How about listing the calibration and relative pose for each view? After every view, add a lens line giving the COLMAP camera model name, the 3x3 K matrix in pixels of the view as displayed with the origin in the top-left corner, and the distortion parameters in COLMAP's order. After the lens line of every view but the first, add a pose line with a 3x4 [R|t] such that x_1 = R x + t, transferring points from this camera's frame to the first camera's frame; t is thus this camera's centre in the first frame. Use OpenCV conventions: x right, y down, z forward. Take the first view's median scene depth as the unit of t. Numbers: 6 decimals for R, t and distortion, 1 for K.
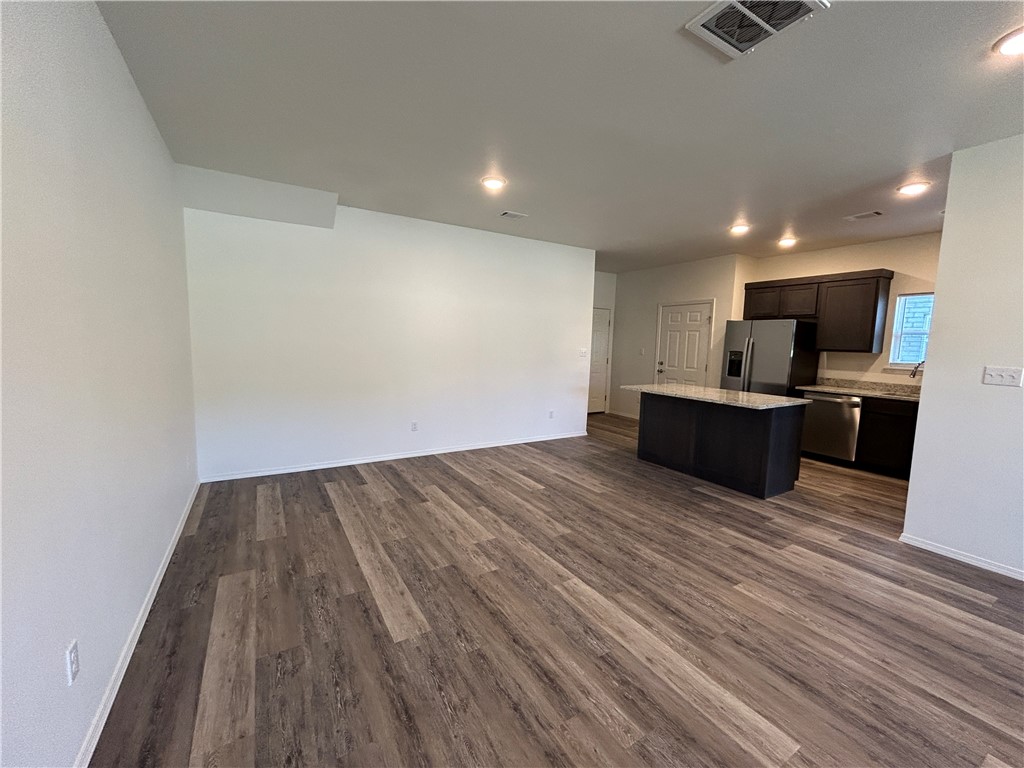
lens RADIAL K [[414.0, 0, 510.4], [0, 414.0, 384.2], [0, 0, 1]] dist [-0.001453, -0.000181]
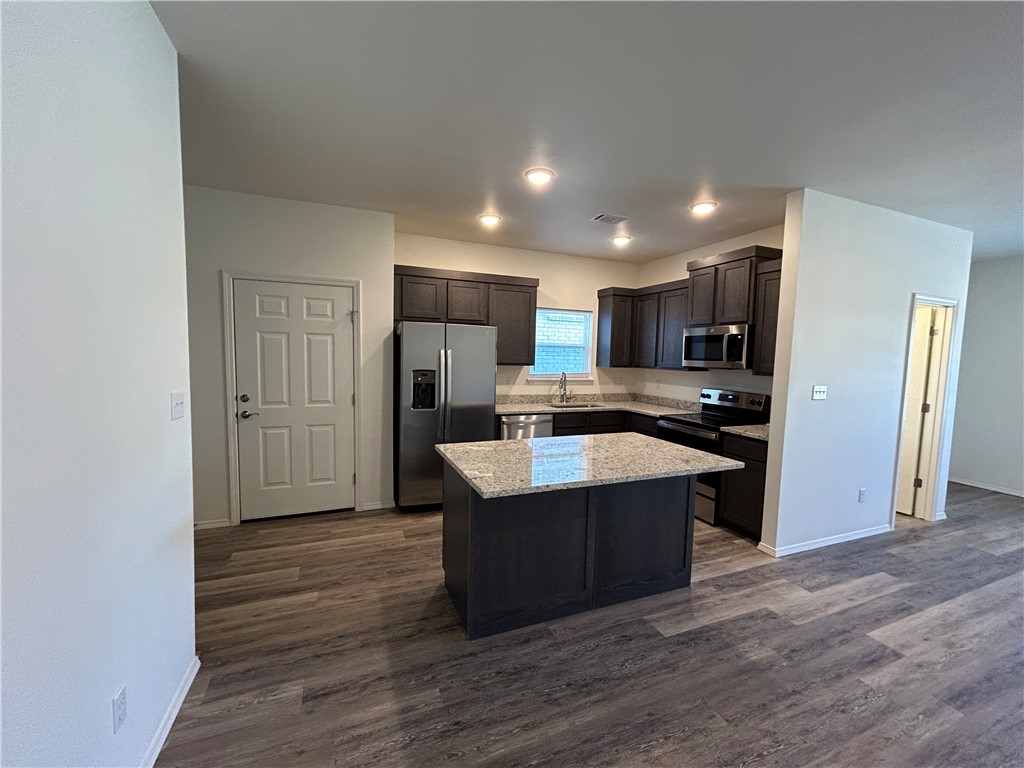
lens RADIAL K [[414.0, 0, 512.0], [0, 414.0, 386.5], [0, 0, 1]] dist [-0.001453, -0.000181]
pose [[0.161812, -0.099383, 0.981804, -0.104276], [0.086615, 0.992506, 0.086191, -0.154778], [-0.983013, 0.071093, 0.169208, 1.204361]]
